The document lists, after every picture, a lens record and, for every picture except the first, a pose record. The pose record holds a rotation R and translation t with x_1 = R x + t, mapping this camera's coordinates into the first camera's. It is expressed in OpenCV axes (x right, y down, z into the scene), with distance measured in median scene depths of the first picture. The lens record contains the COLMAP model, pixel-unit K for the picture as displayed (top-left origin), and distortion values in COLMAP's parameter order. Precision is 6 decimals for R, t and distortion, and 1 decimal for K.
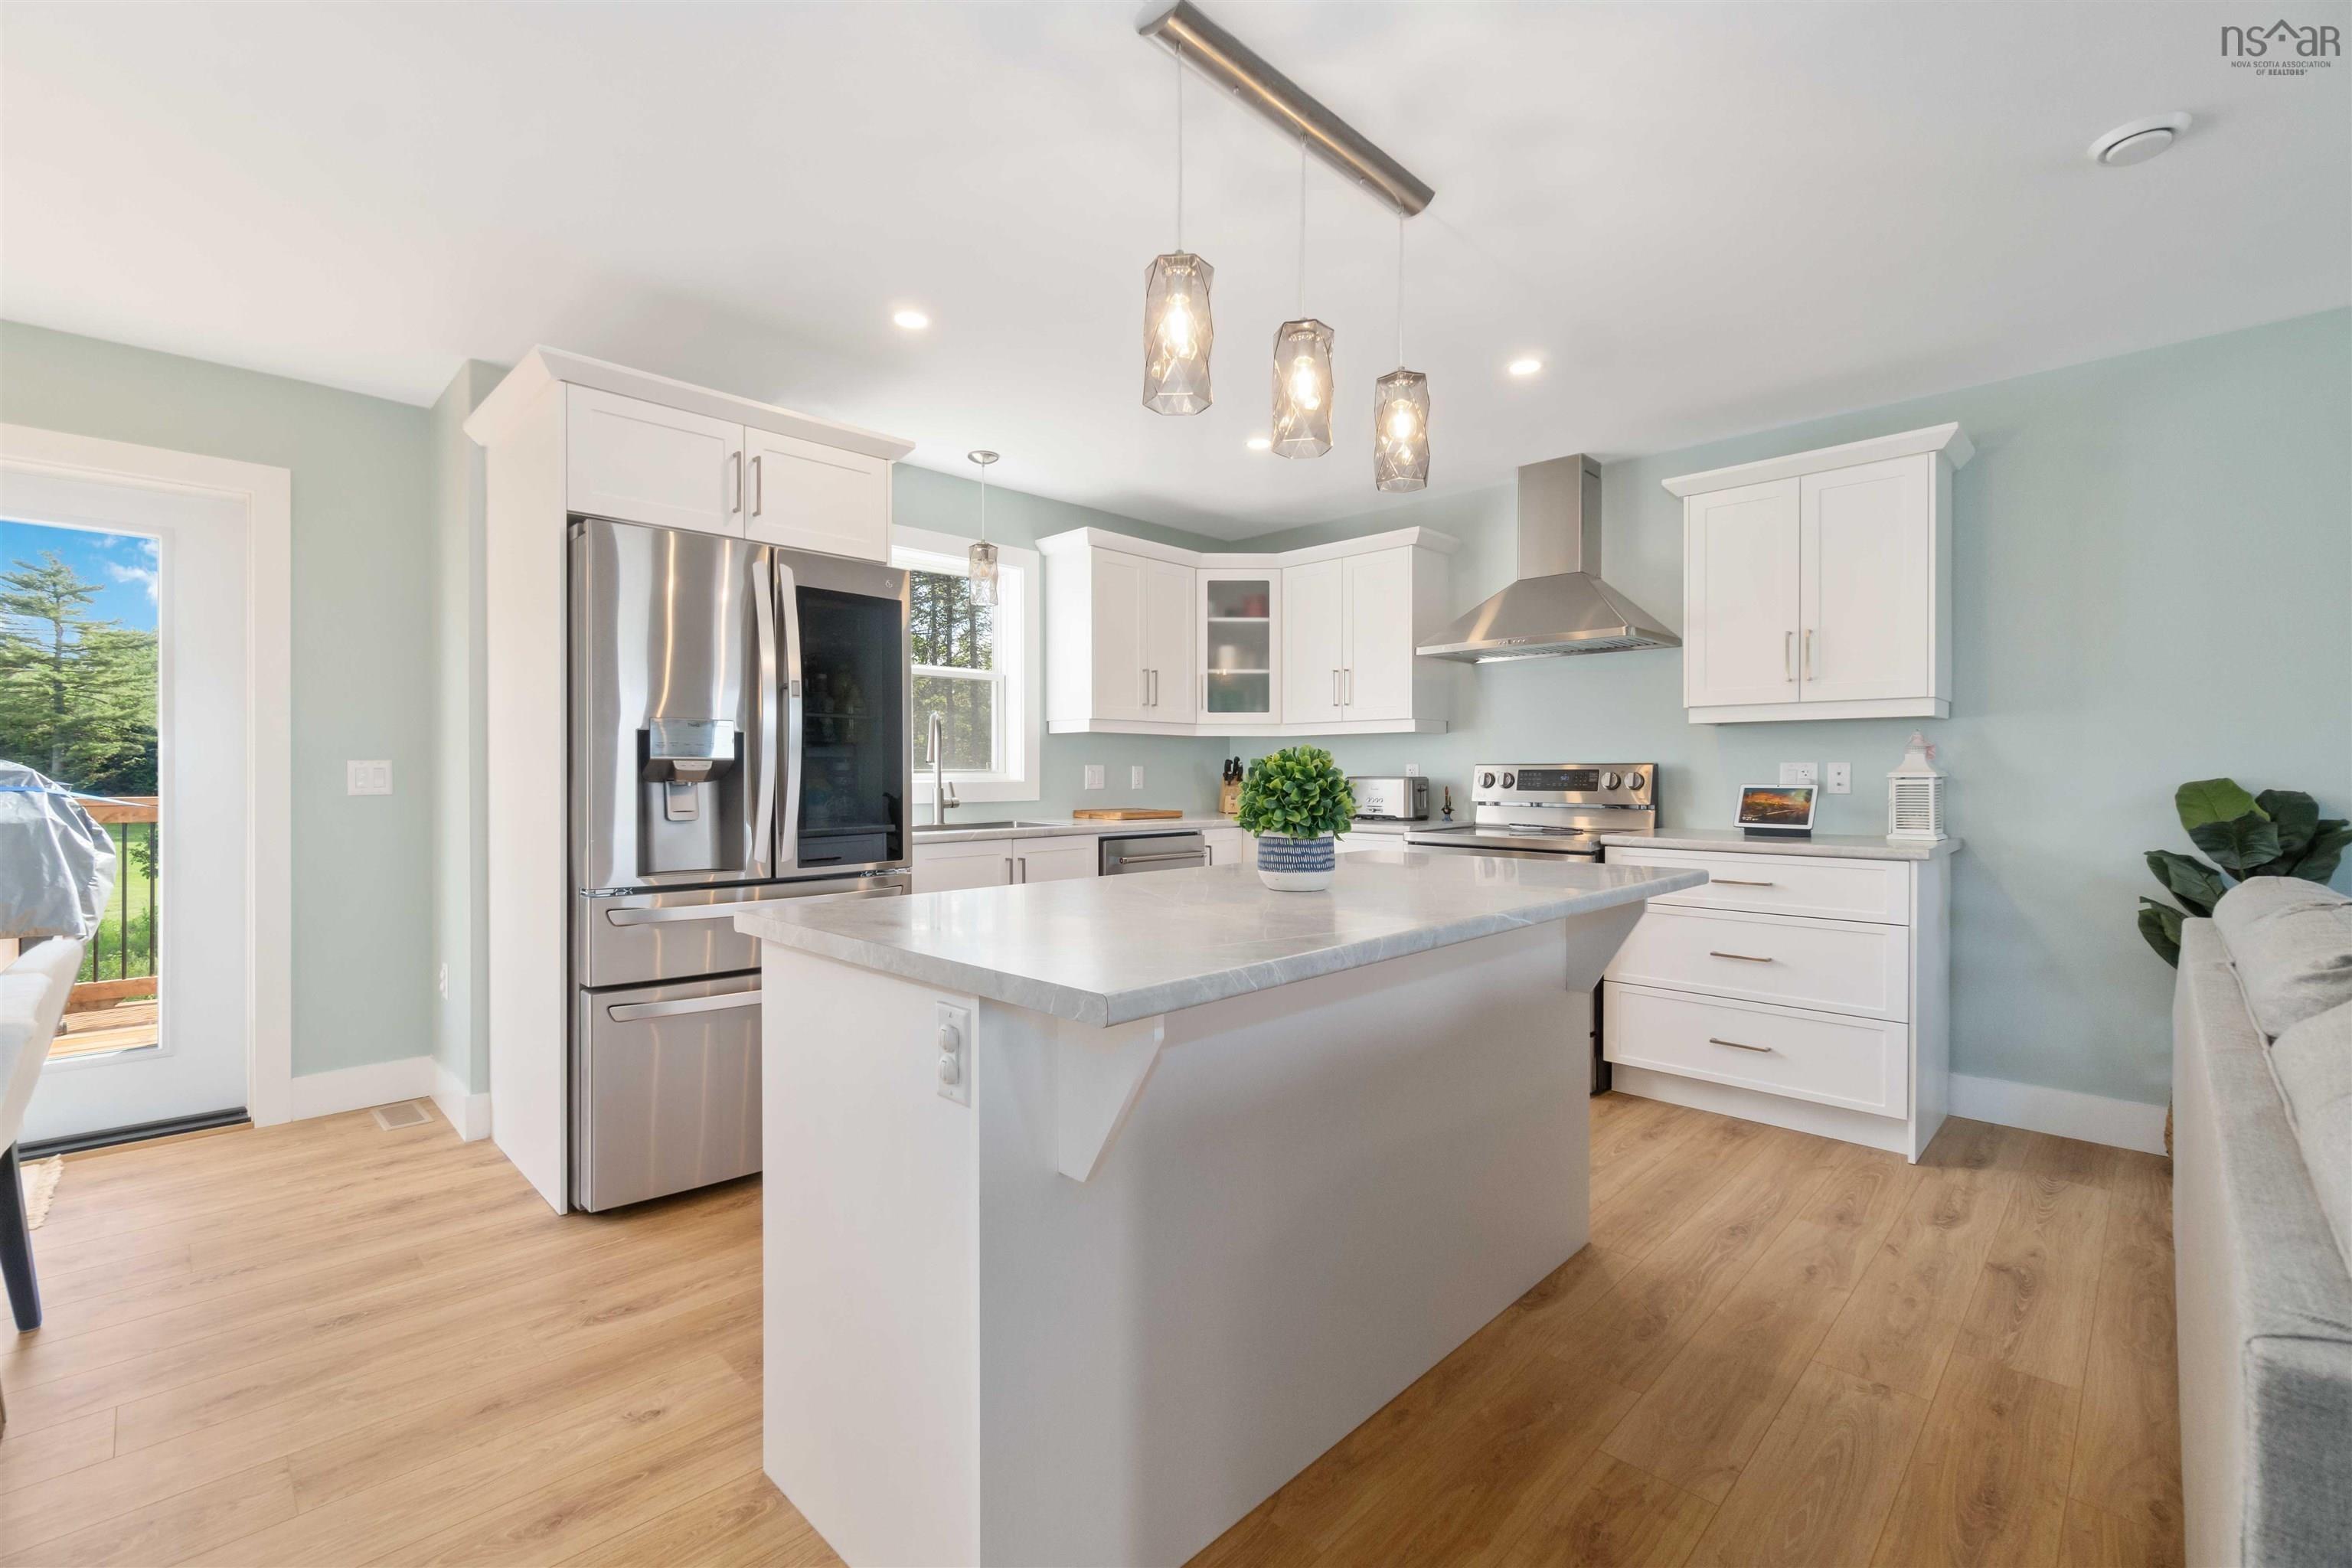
lens RADIAL K [[1009.0, 0, 1175.1], [0, 1009.0, 779.7], [0, 0, 1]] dist [-0.010837, 0.000097]
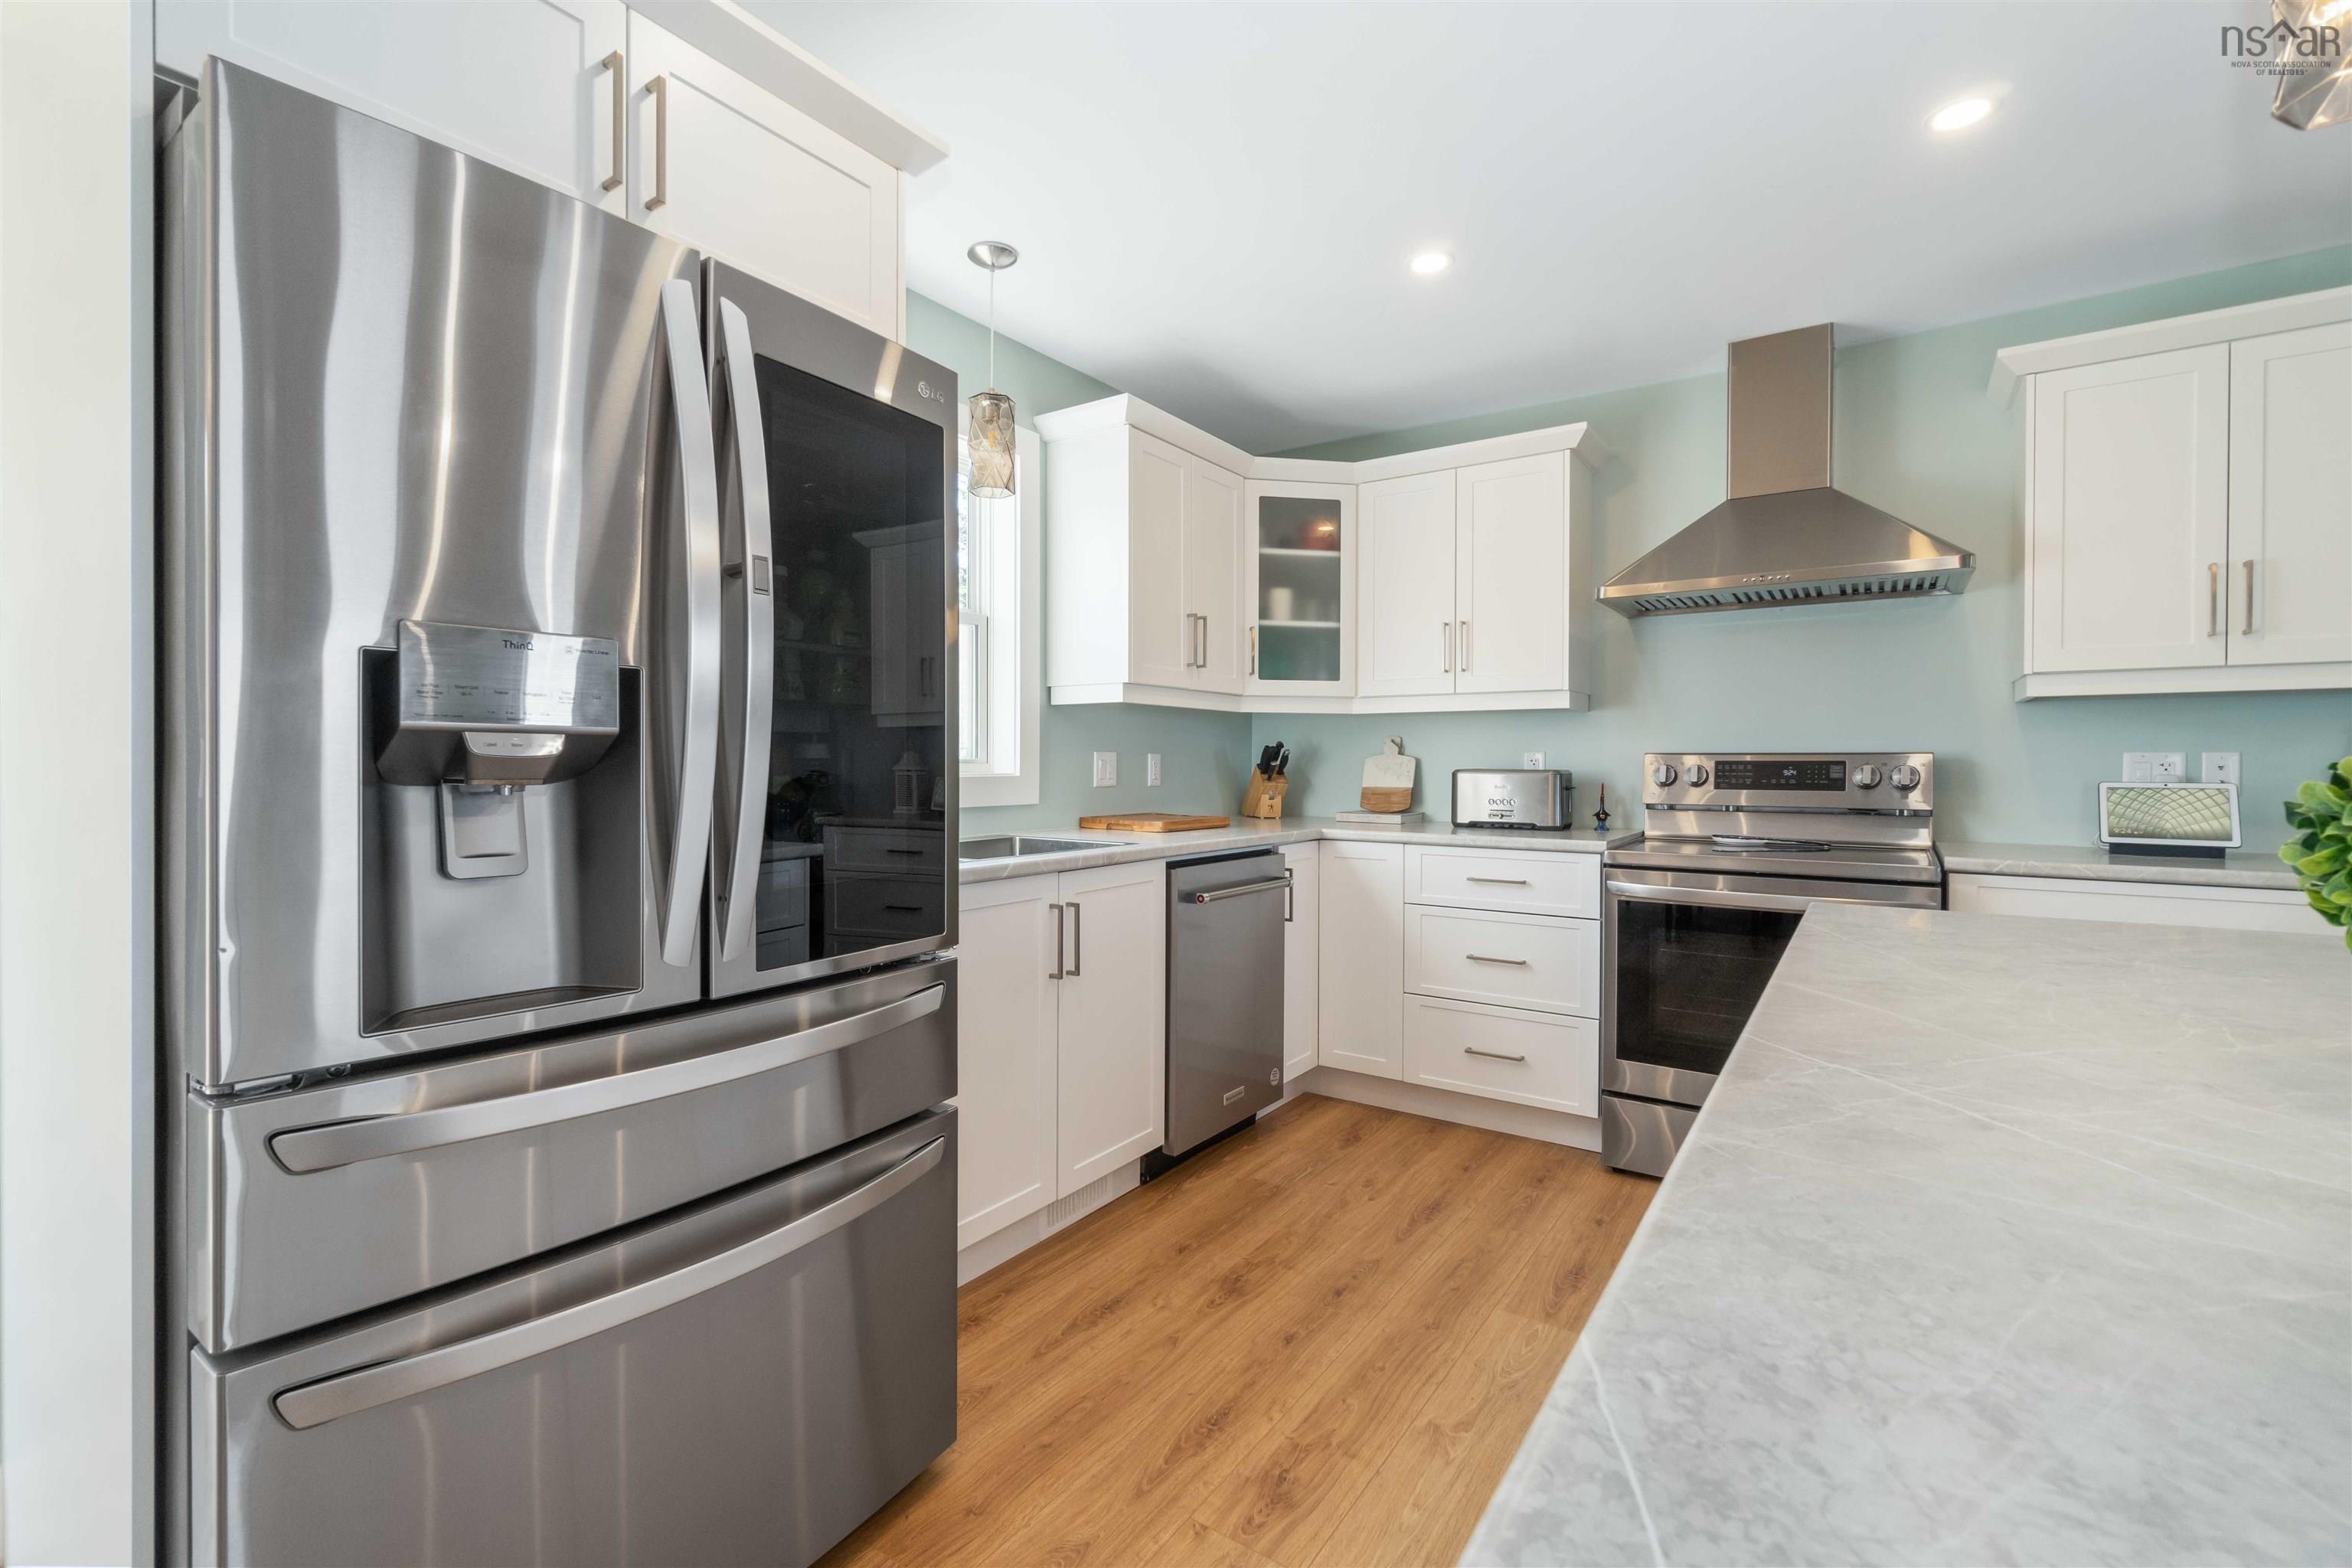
lens RADIAL K [[1030.1, 0, 1179.8], [0, 1030.1, 770.8], [0, 0, 1]] dist [-0.008748, 0.000108]
pose [[0.984051, 0.001847, 0.177875, -0.184666], [-0.002064, 0.999997, 0.001033, -0.002774], [-0.177872, -0.001384, 0.984053, 0.347888]]
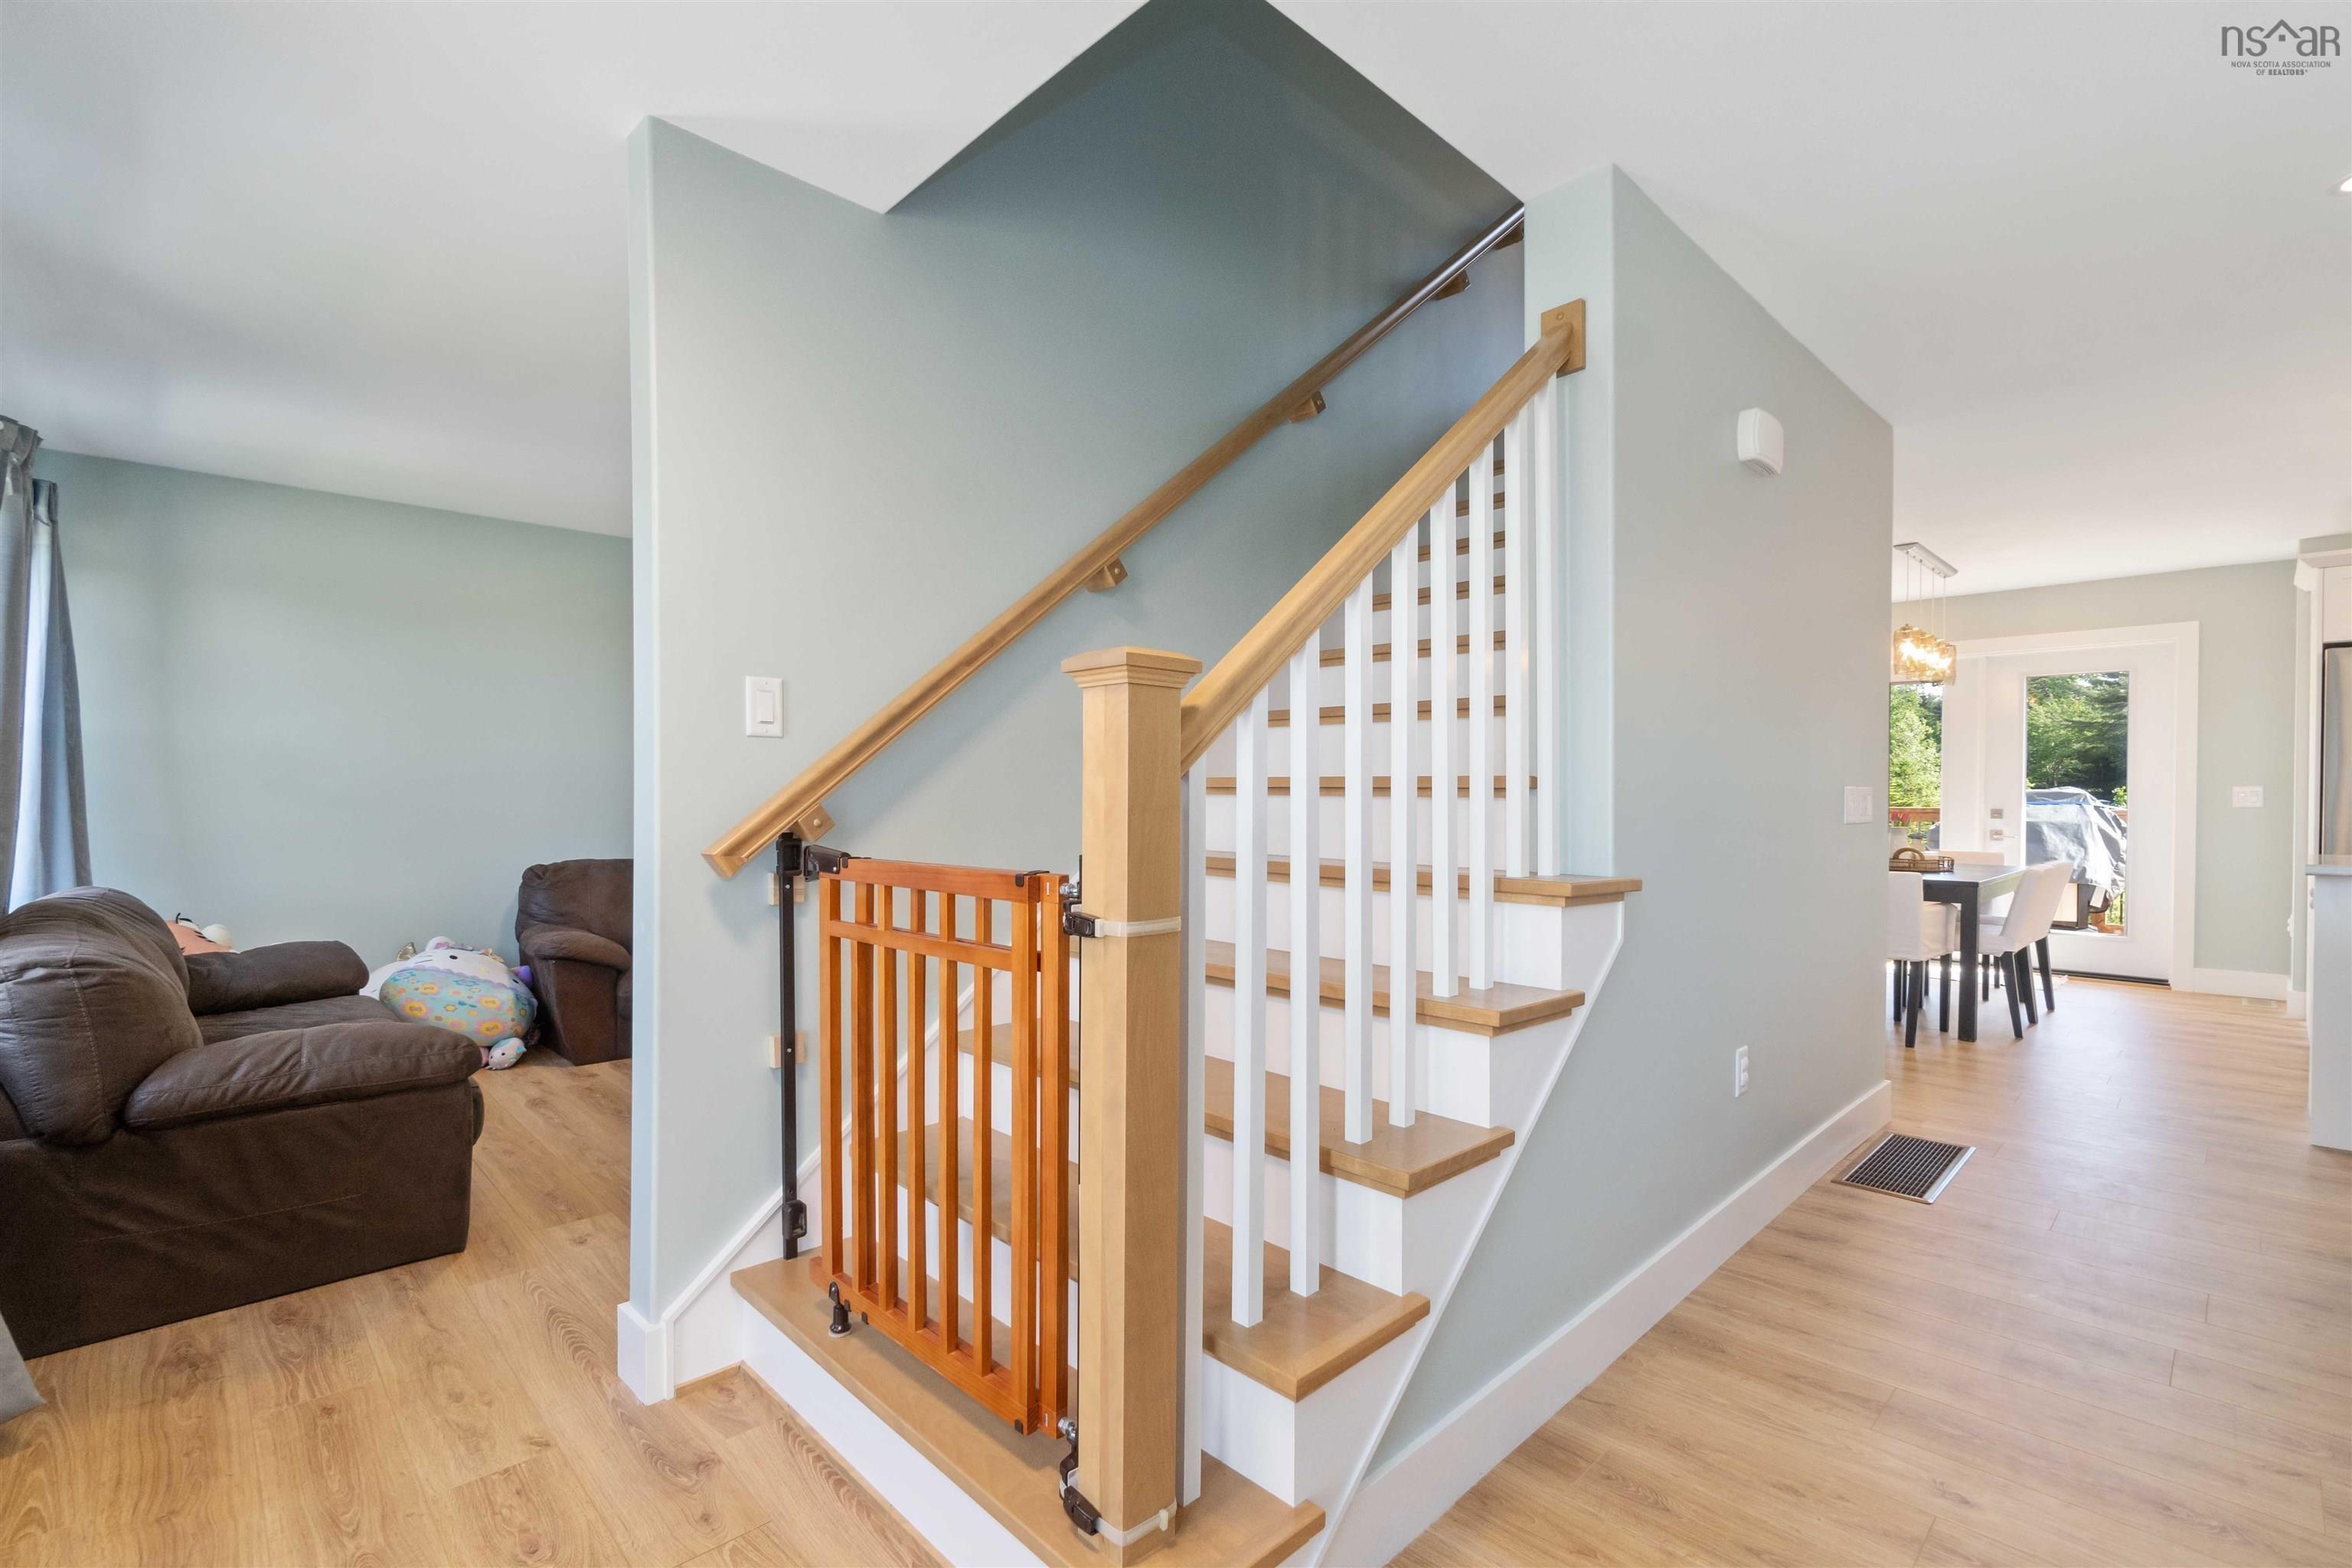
lens RADIAL K [[1055.0, 0, 1176.0], [0, 1055.0, 784.0], [0, 0, 1]] dist [-0.000193, -0.000030]
pose [[-0.025947, -0.001182, -0.999663, 0.798317], [-0.020346, 0.999793, -0.000654, 0.011372], [0.999456, 0.020322, -0.025966, -0.584791]]
